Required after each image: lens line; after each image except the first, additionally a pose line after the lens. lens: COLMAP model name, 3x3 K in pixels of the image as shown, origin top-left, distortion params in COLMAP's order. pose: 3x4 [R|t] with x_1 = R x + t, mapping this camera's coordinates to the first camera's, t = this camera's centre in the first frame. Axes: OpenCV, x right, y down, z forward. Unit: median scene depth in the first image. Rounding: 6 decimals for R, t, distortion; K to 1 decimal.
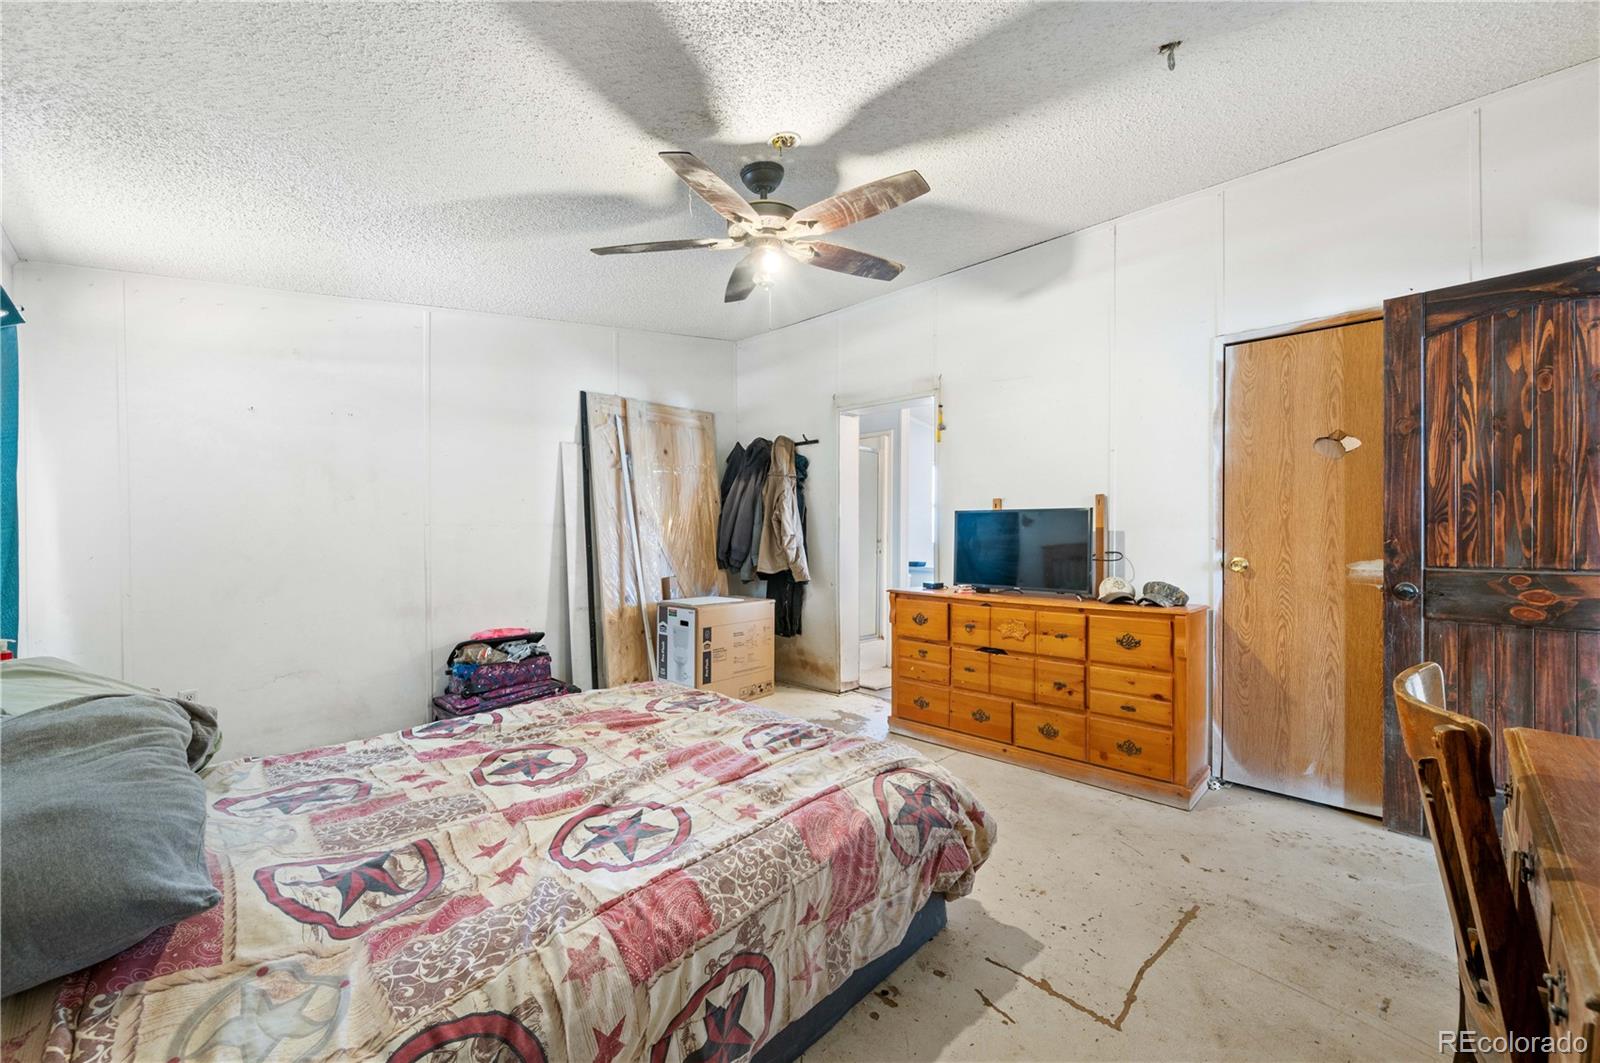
lens RADIAL K [[635.0, 0, 791.5], [0, 635.0, 533.3], [0, 0, 1]] dist [0.001231, 0.000067]
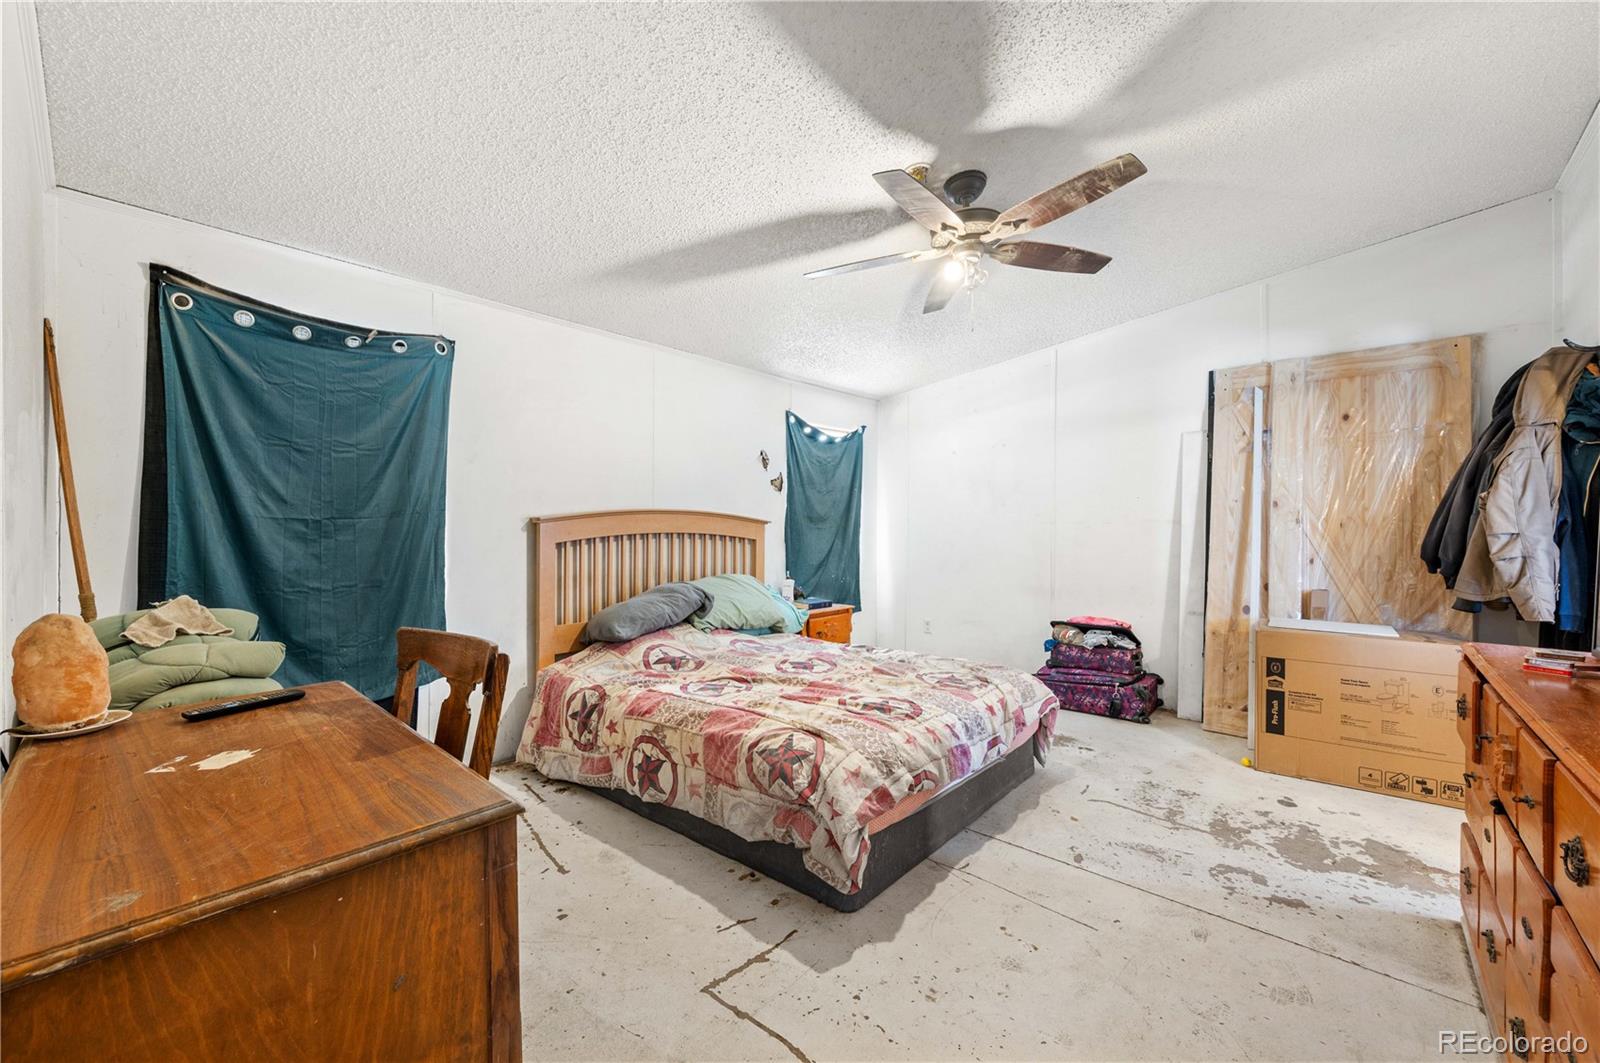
lens RADIAL K [[647.5, 0, 798.4], [0, 647.5, 532.1], [0, 0, 1]] dist [-0.000244, -0.000162]
pose [[0.039062, 0.003528, -0.999231, 0.658391], [-0.002660, 0.999991, 0.003426, 0.000791], [0.999233, 0.002524, 0.039071, 0.456888]]
